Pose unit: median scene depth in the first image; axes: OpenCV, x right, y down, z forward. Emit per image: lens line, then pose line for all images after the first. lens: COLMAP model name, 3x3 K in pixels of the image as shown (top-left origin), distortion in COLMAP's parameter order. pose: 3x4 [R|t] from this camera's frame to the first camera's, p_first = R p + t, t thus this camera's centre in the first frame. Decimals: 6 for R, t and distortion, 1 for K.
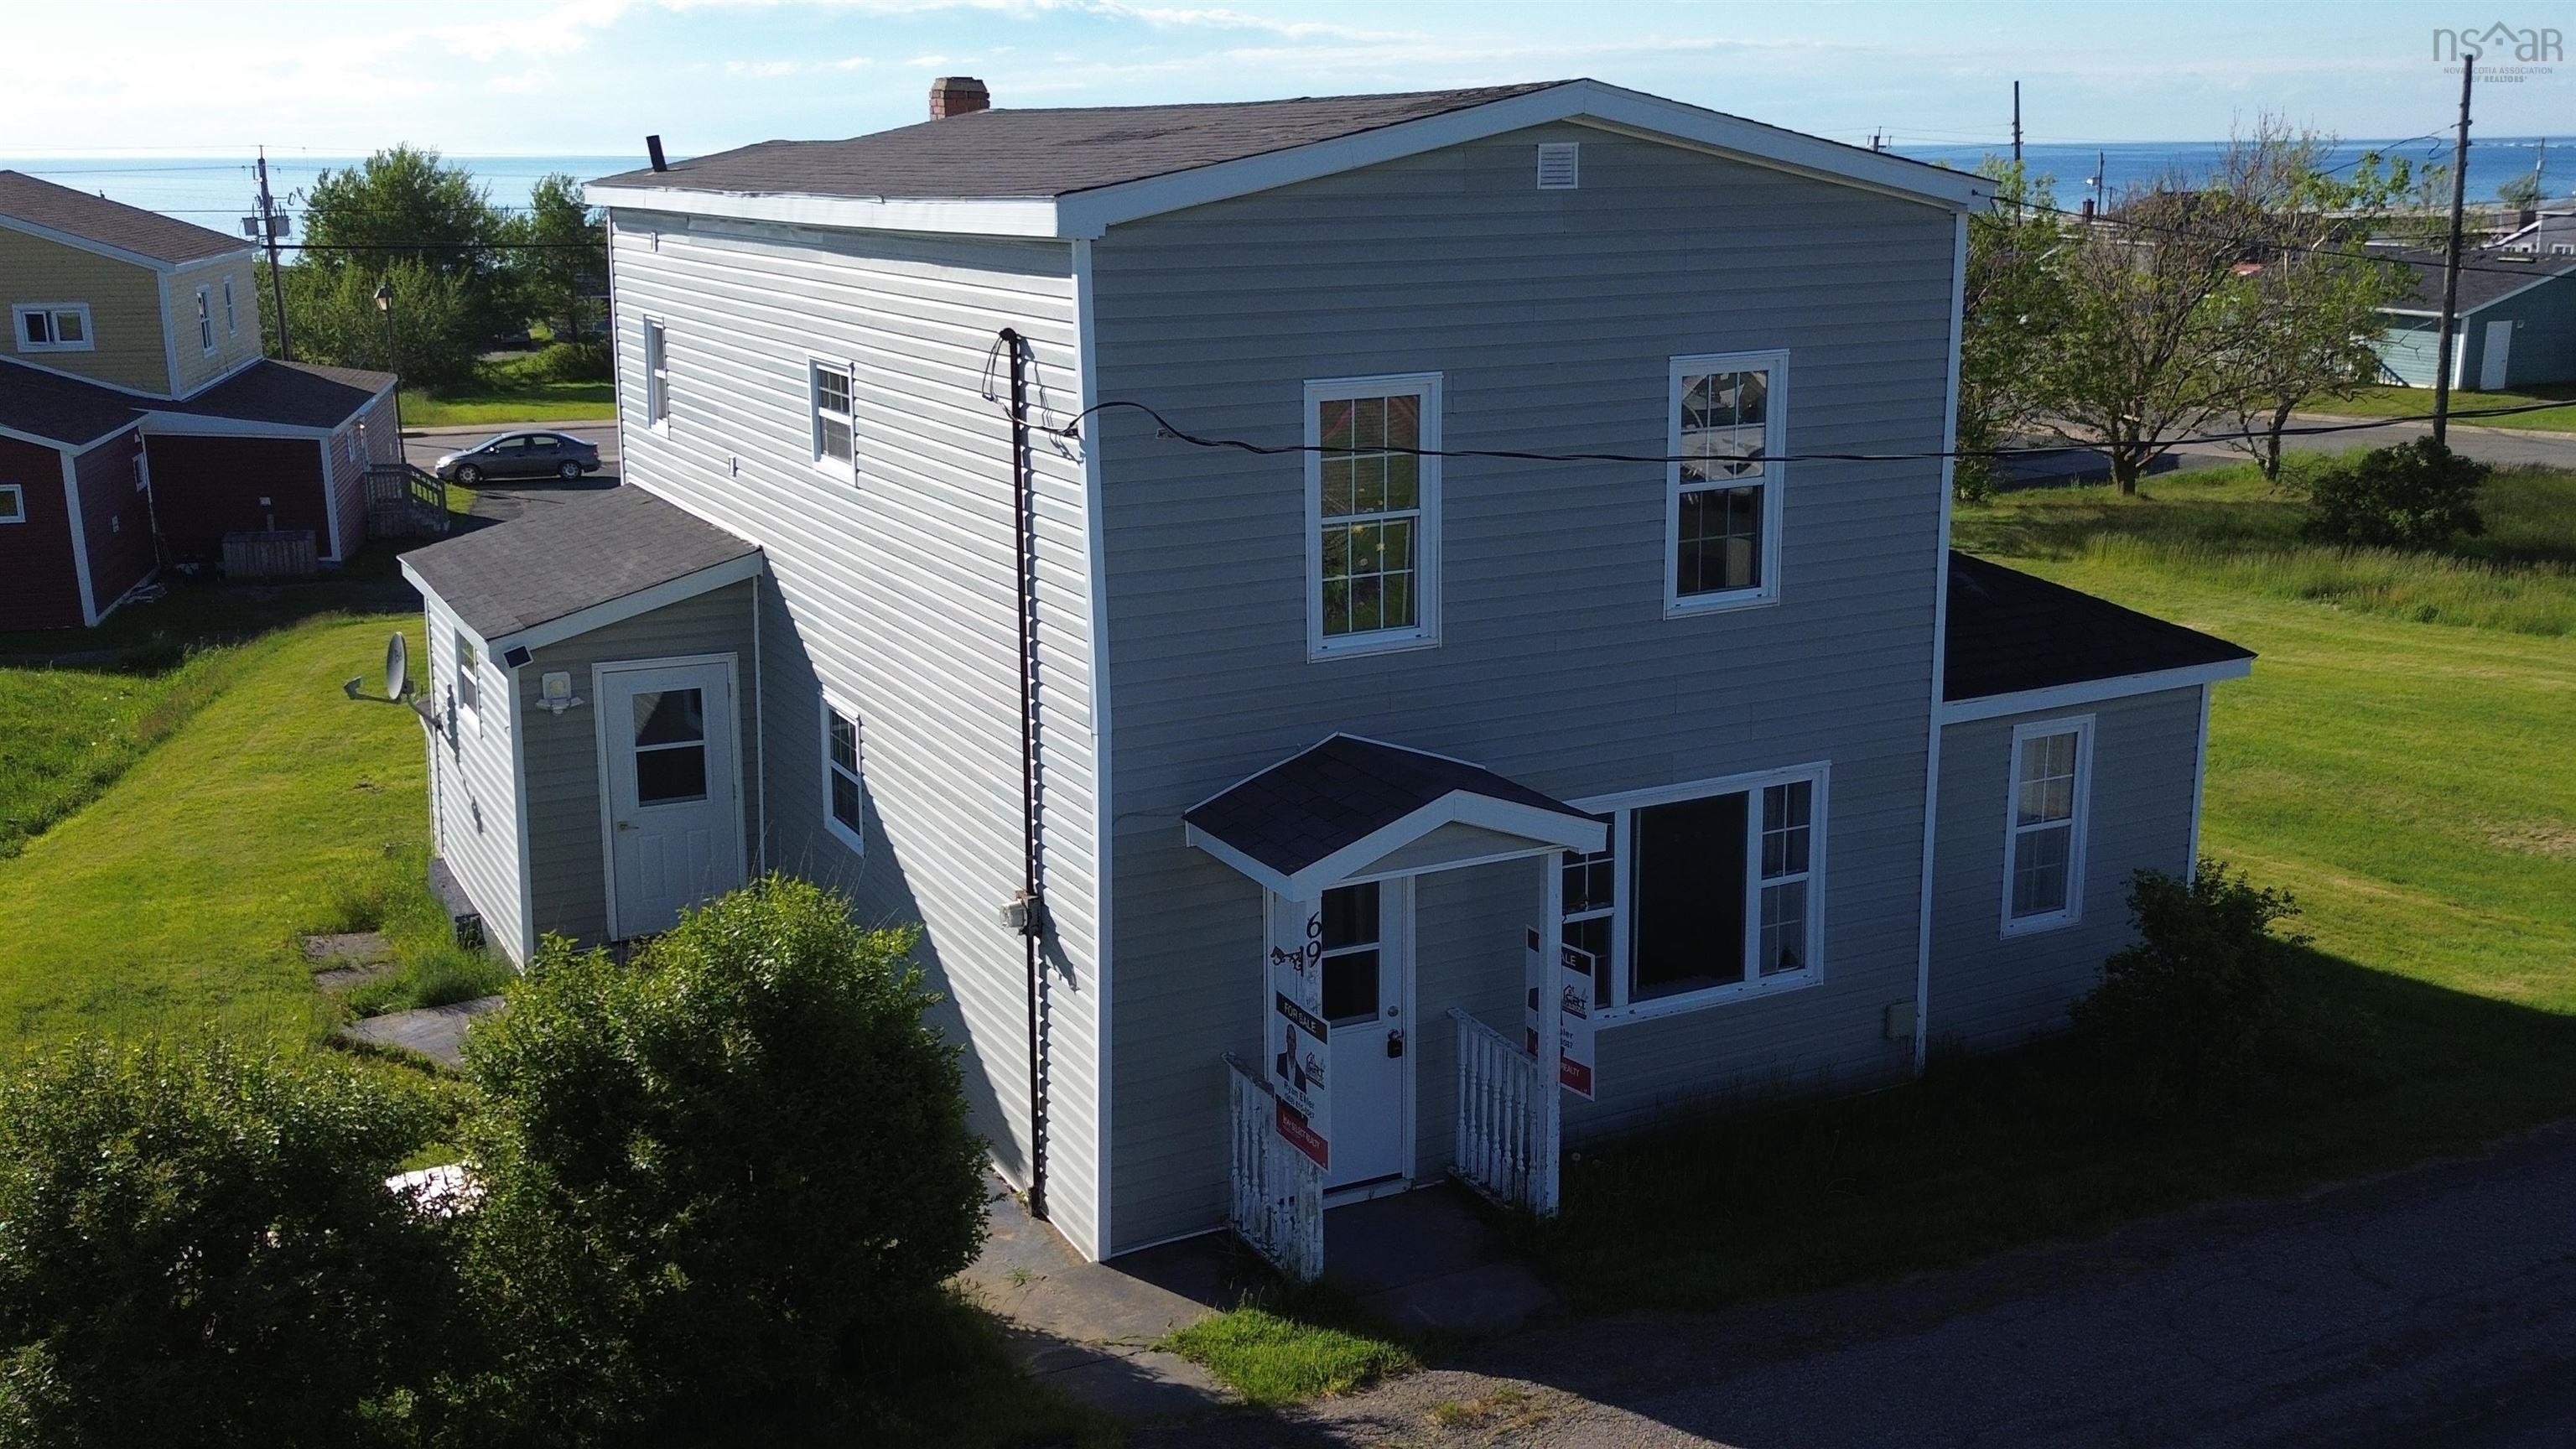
lens RADIAL K [[2376.8, 0, 1281.3], [0, 2376.8, 718.2], [0, 0, 1]] dist [0.049162, 0.000000]
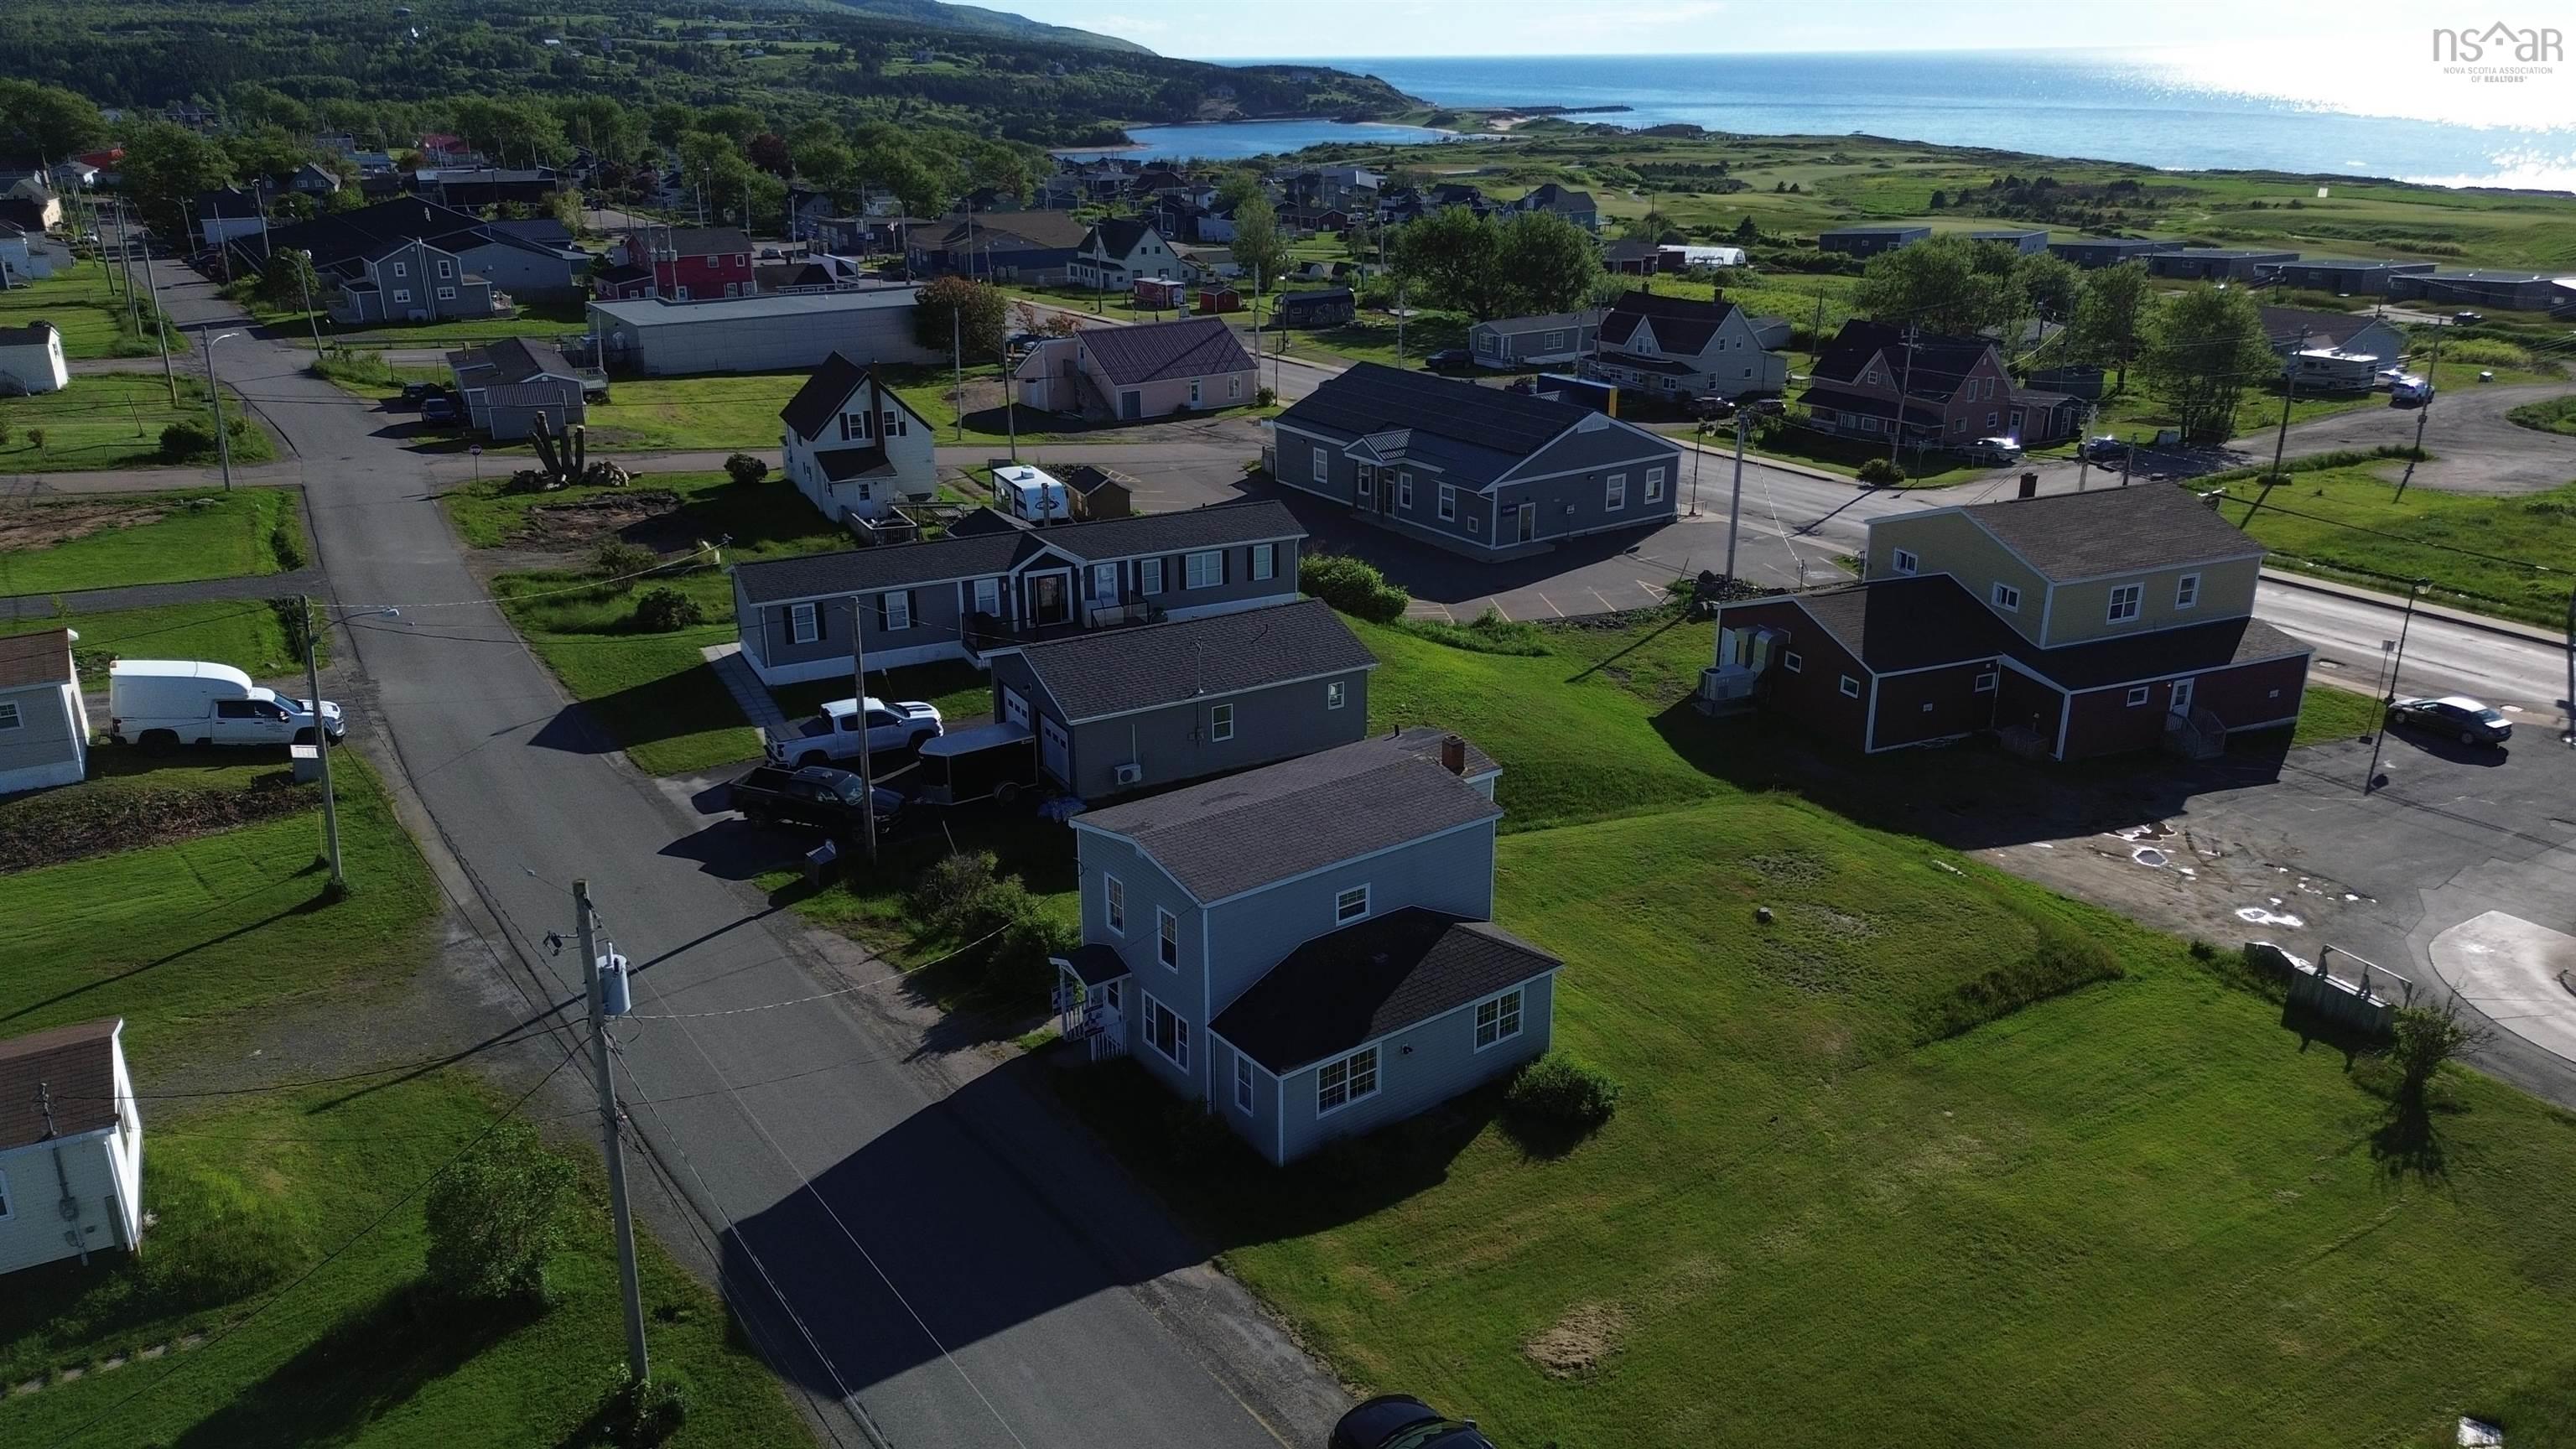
lens RADIAL K [[1823.0, 0, 1277.7], [0, 1823.0, 714.7], [0, 0, 1]] dist [0.063244, -0.062426]
pose [[0.152889, 0.342597, -0.926958, 2.637909], [-0.224445, 0.925512, 0.305044, -1.284774], [0.962418, 0.161414, 0.218395, 0.396165]]
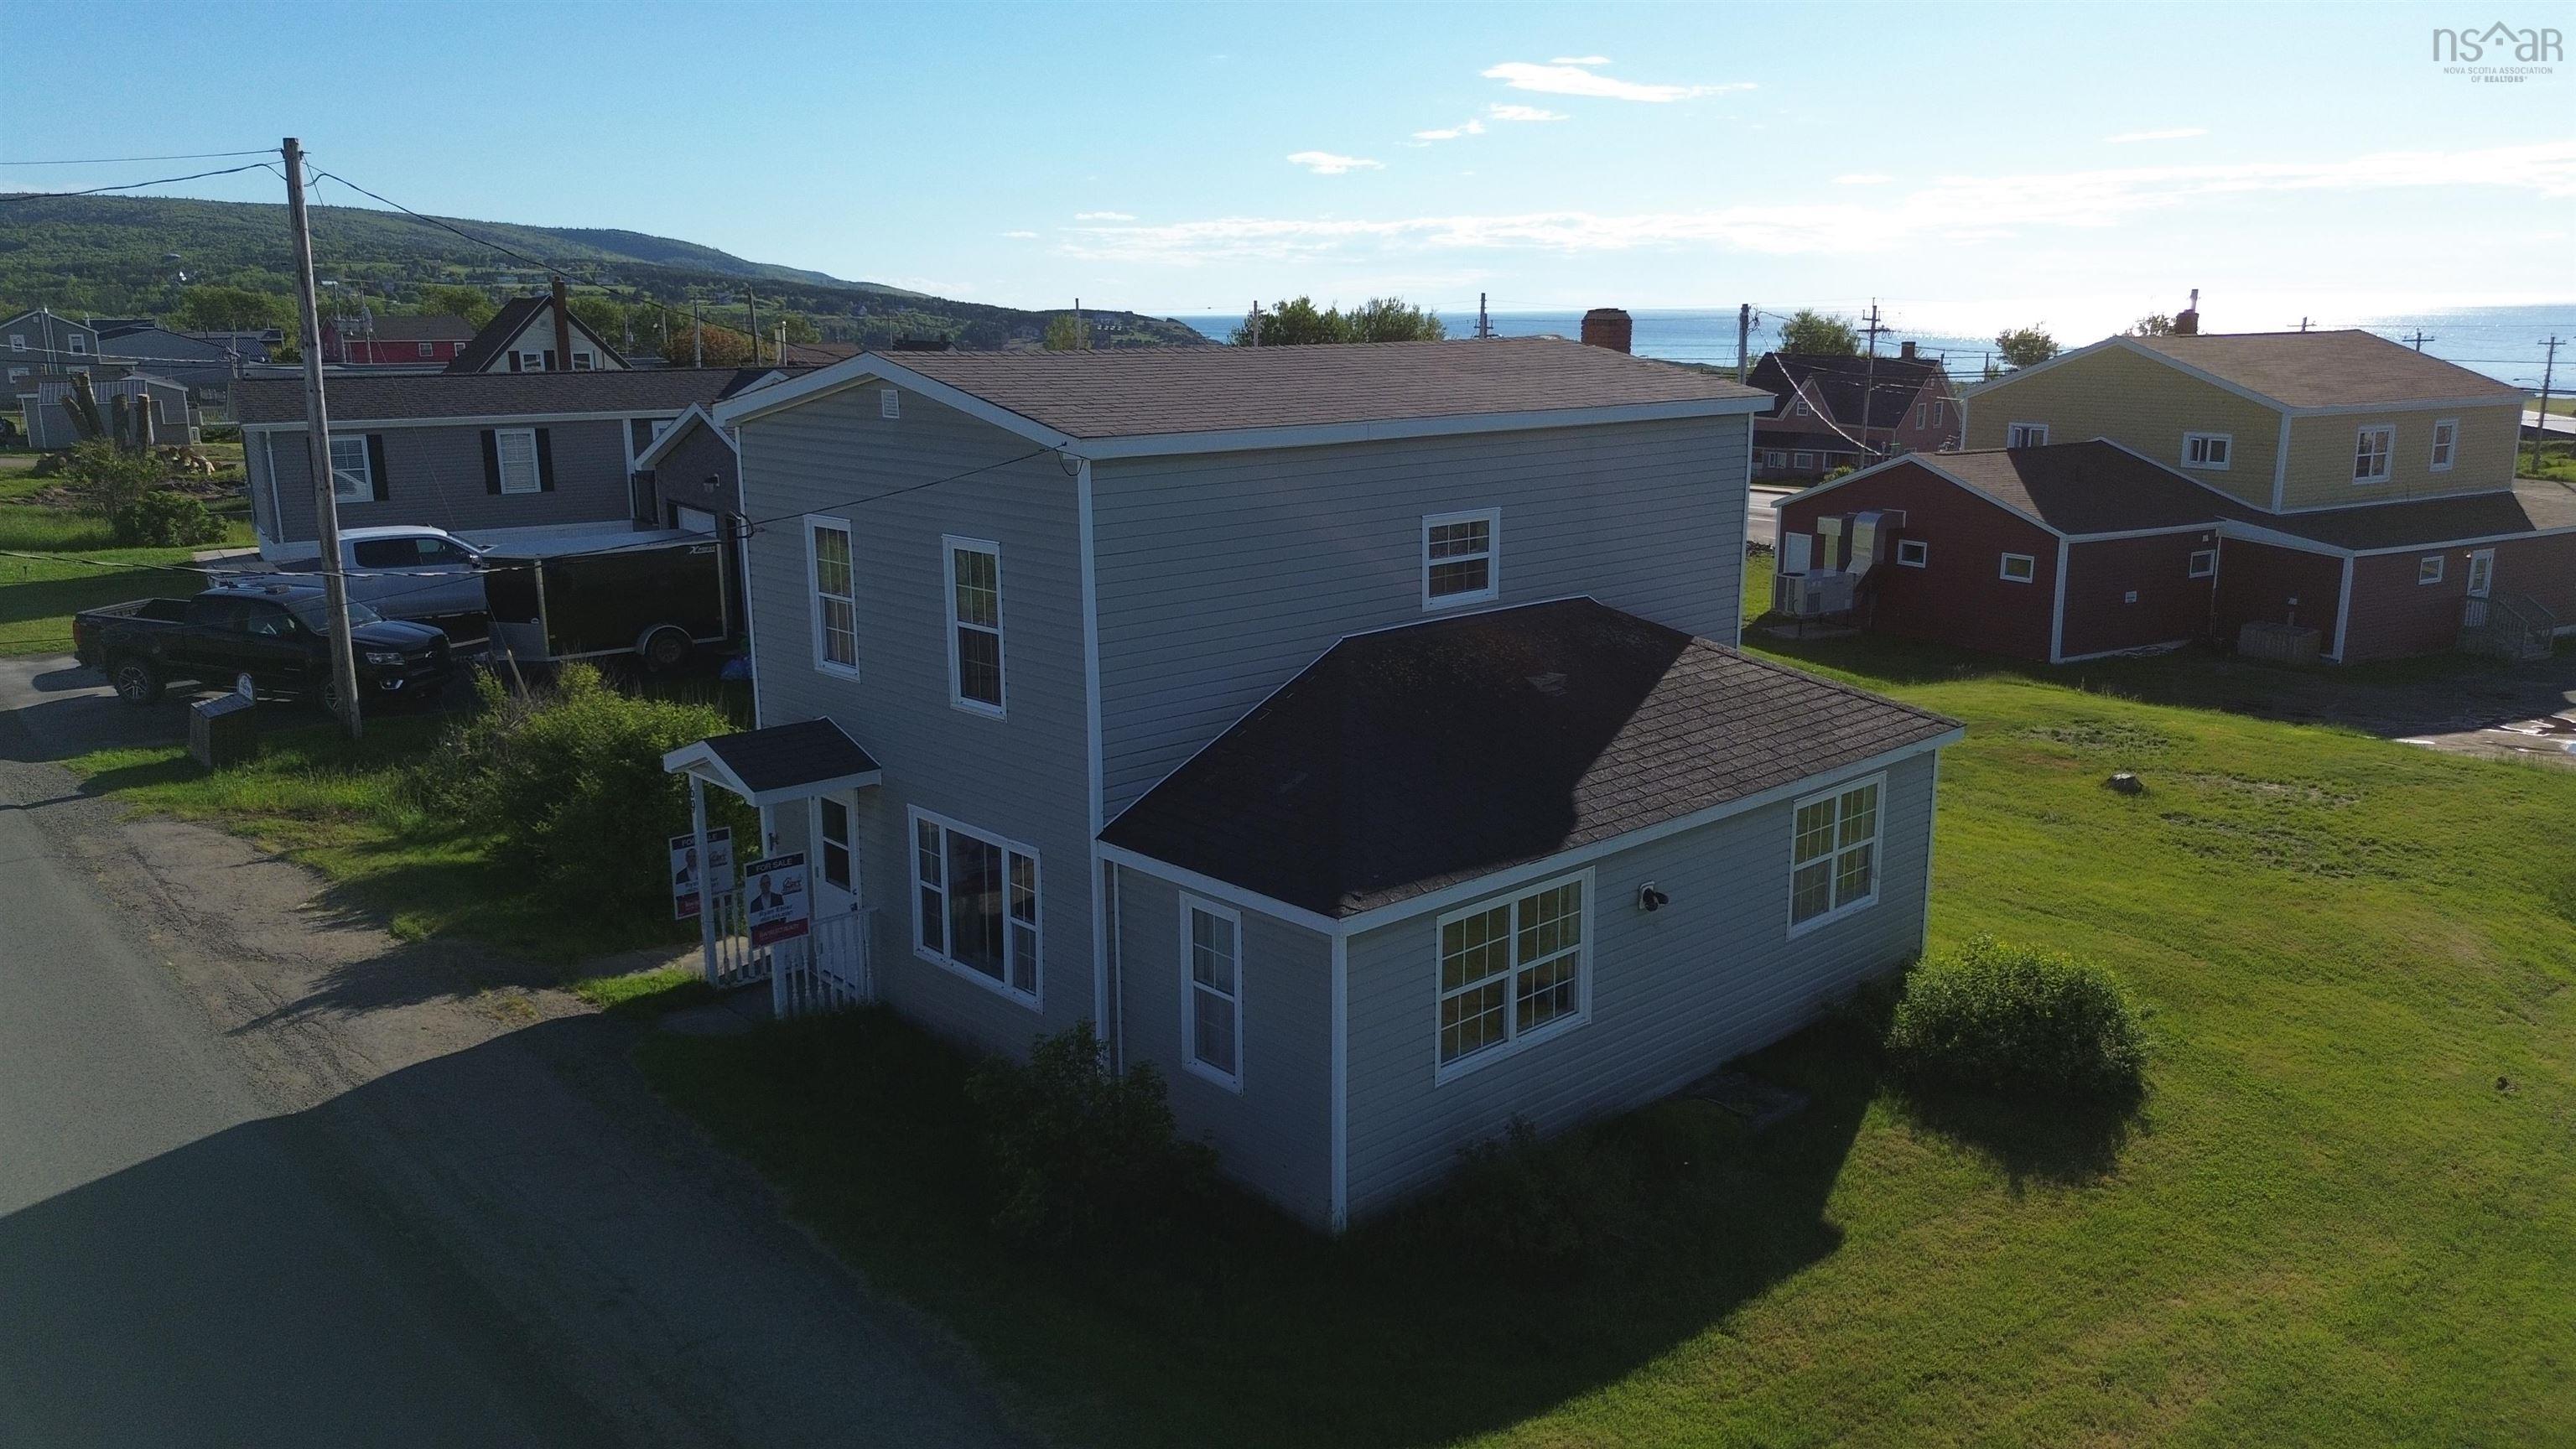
lens RADIAL K [[1823.0, 0, 1280.9], [0, 1823.0, 722.4], [0, 0, 1]] dist [0.063244, -0.062426]
pose [[0.257737, 0.219430, -0.940969, 1.156157], [-0.218446, 0.961888, 0.164474, -0.238109], [0.941197, 0.163160, 0.295848, 0.765804]]
